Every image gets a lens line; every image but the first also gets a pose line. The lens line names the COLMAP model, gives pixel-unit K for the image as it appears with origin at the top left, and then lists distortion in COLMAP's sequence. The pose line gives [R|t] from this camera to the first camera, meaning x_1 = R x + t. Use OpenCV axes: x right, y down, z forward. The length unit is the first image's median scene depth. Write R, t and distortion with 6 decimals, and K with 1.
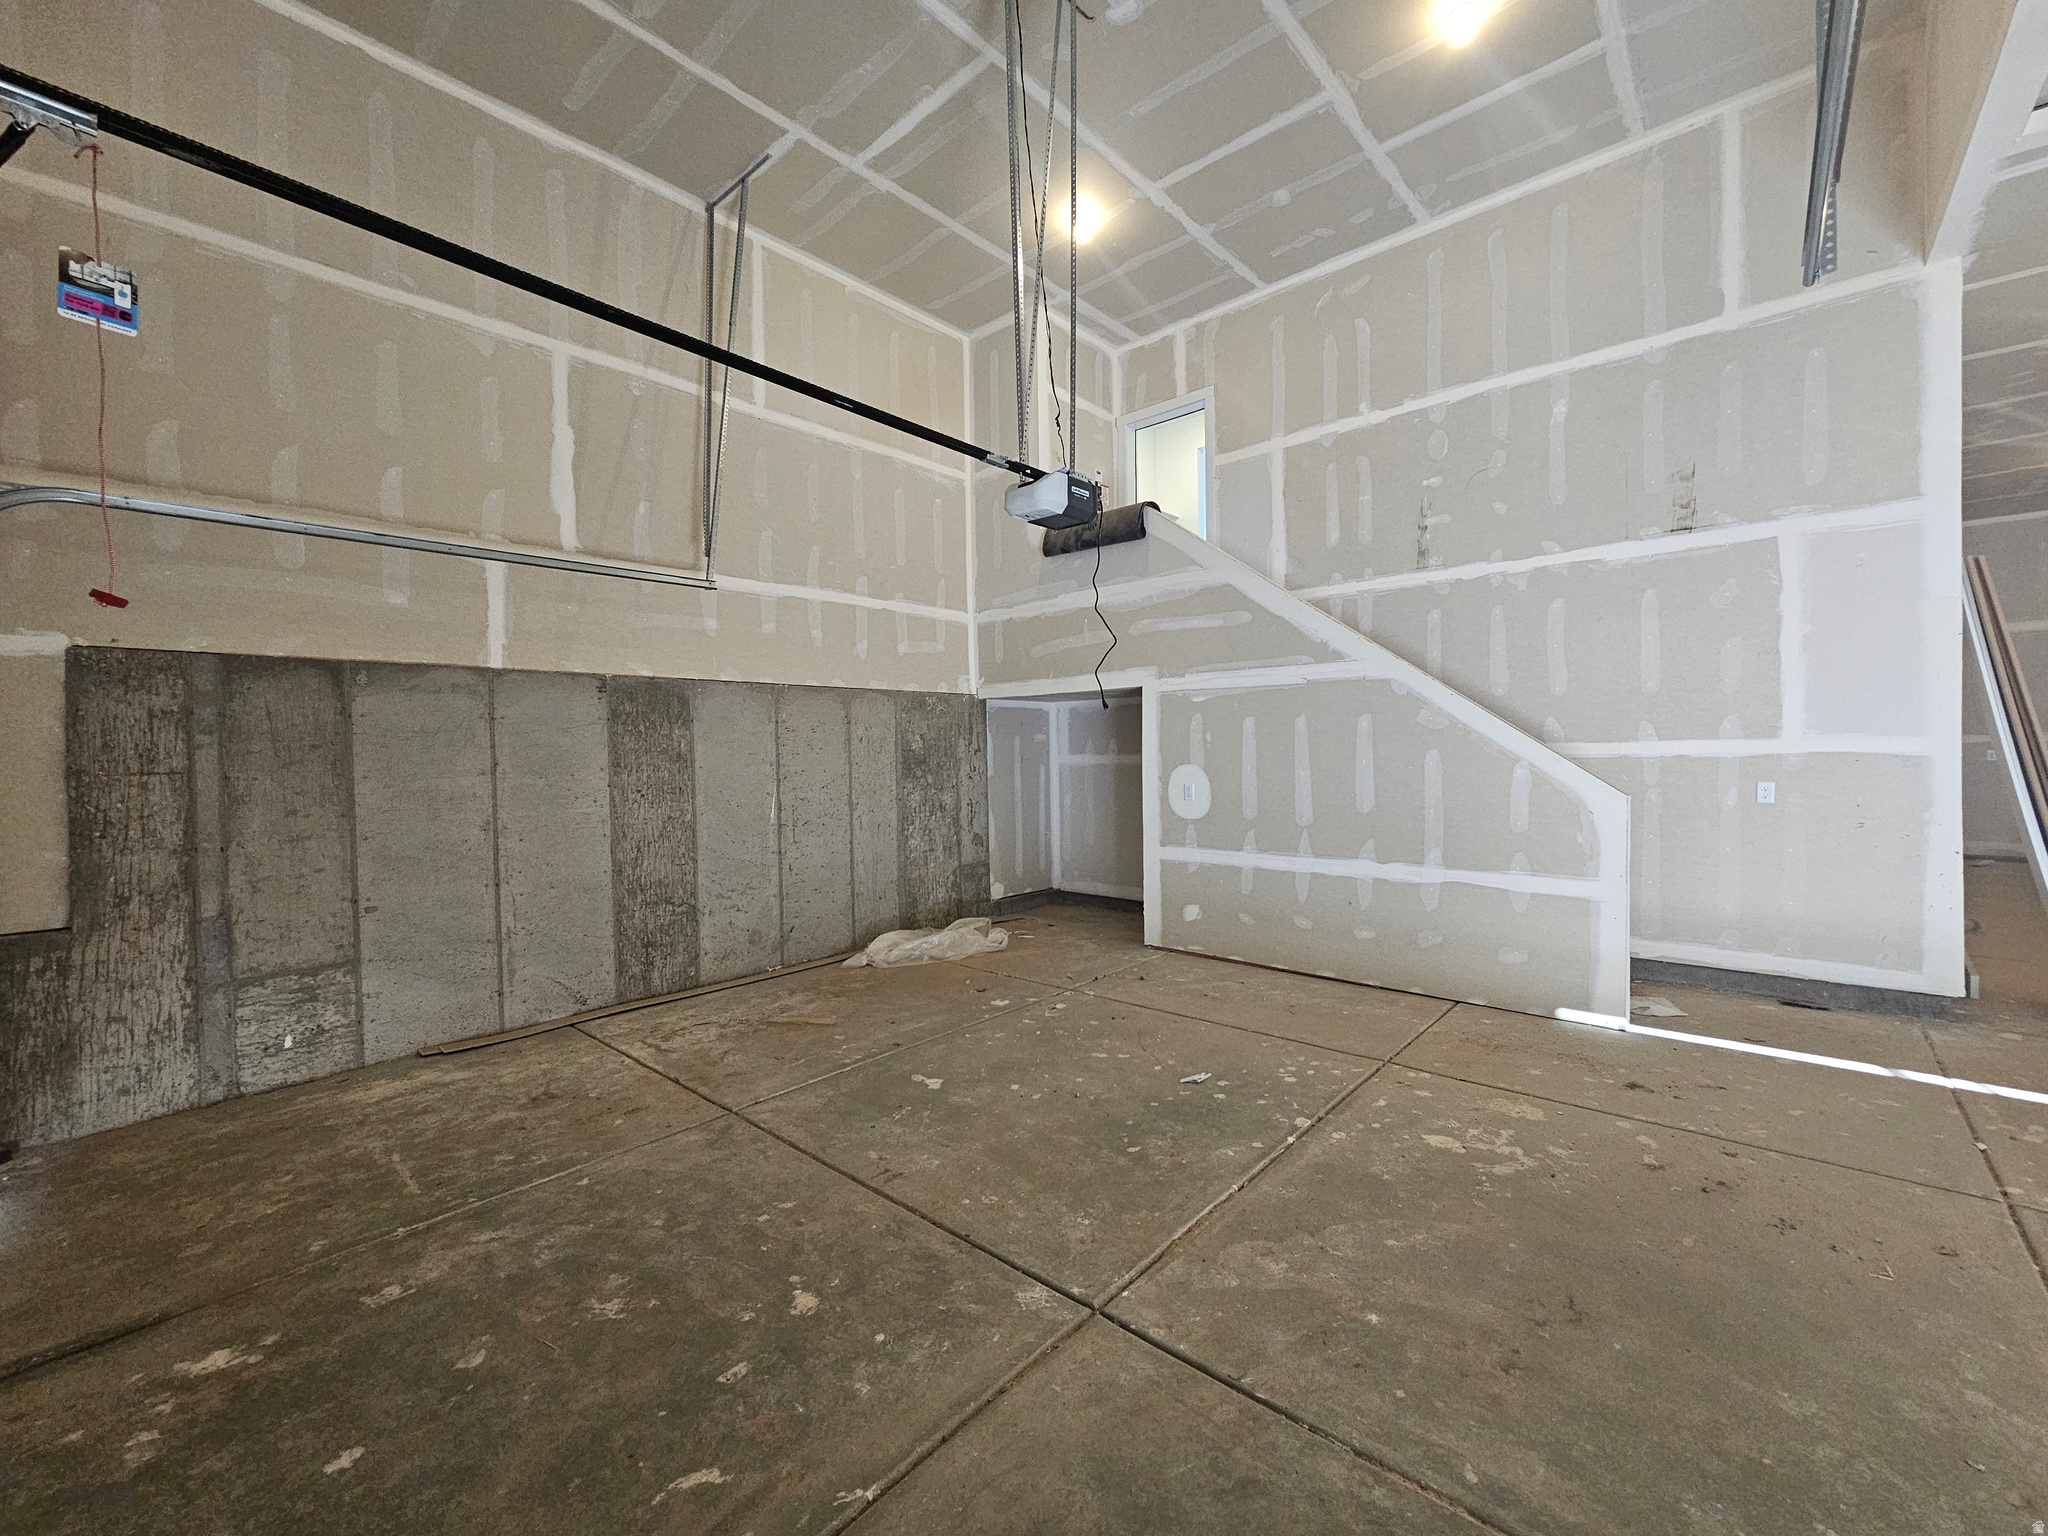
lens RADIAL K [[842.1, 0, 1040.5], [0, 842.1, 768.2], [0, 0, 1]] dist [-0.002991, 0.000399]
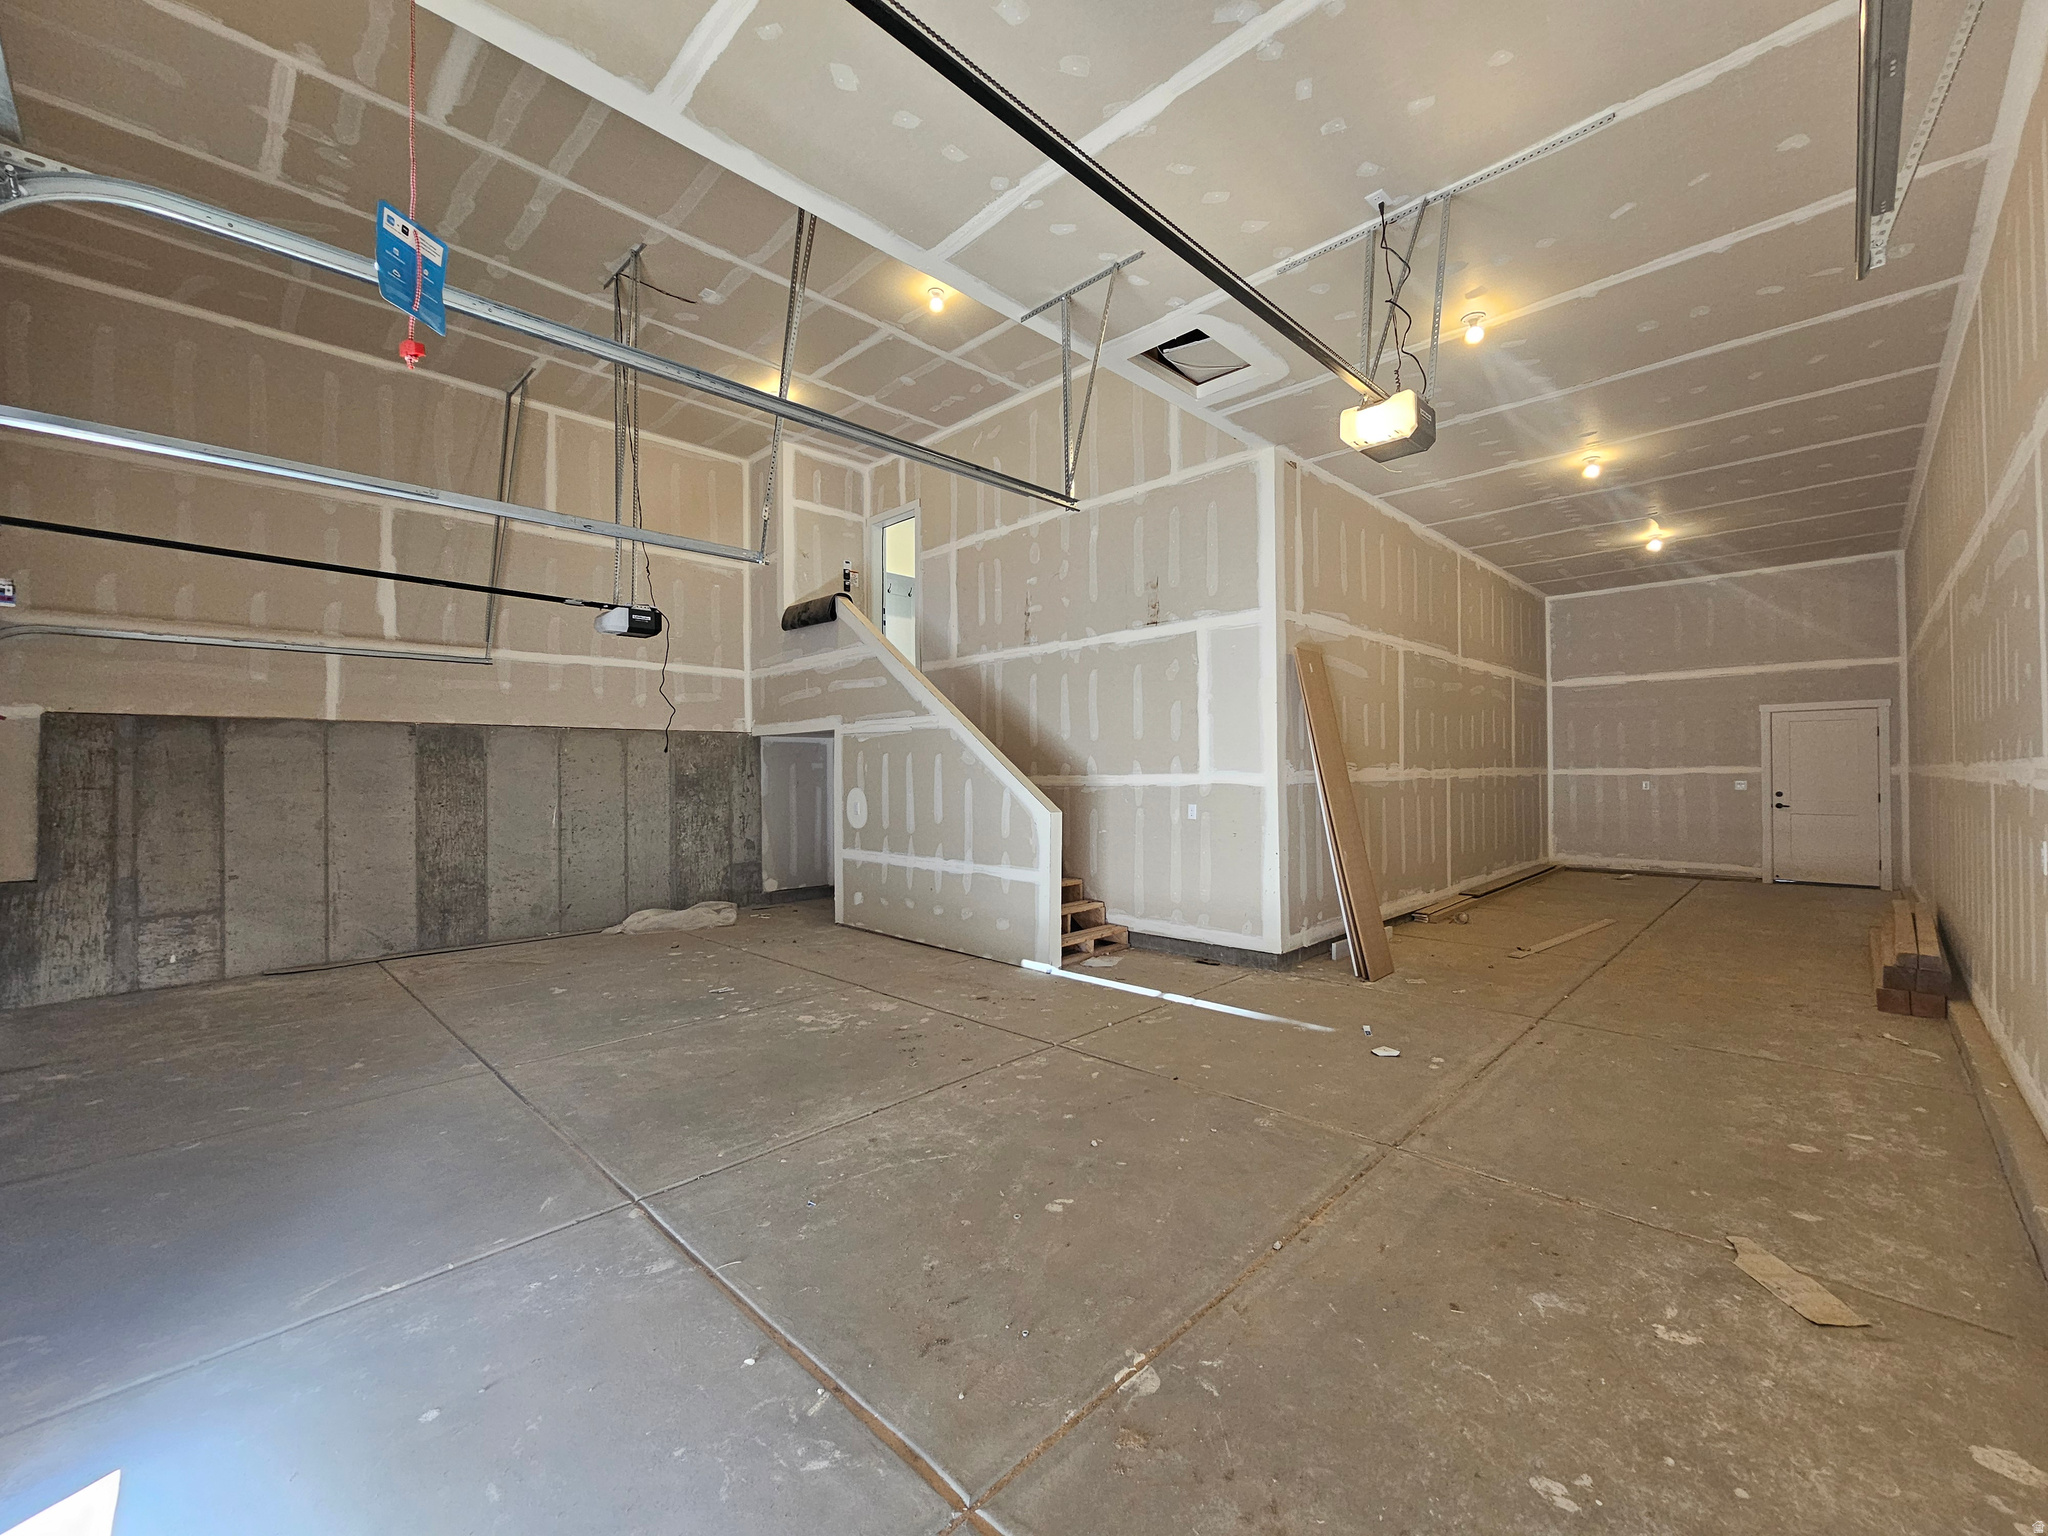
lens RADIAL K [[832.5, 0, 1024.0], [0, 832.5, 768.0], [0, 0, 1]] dist [0.001536, -0.000998]
pose [[0.998652, 0.007197, -0.051404, 0.635263], [-0.008537, 0.999628, -0.025898, -0.005340], [0.051198, 0.026302, 0.998342, -0.399971]]
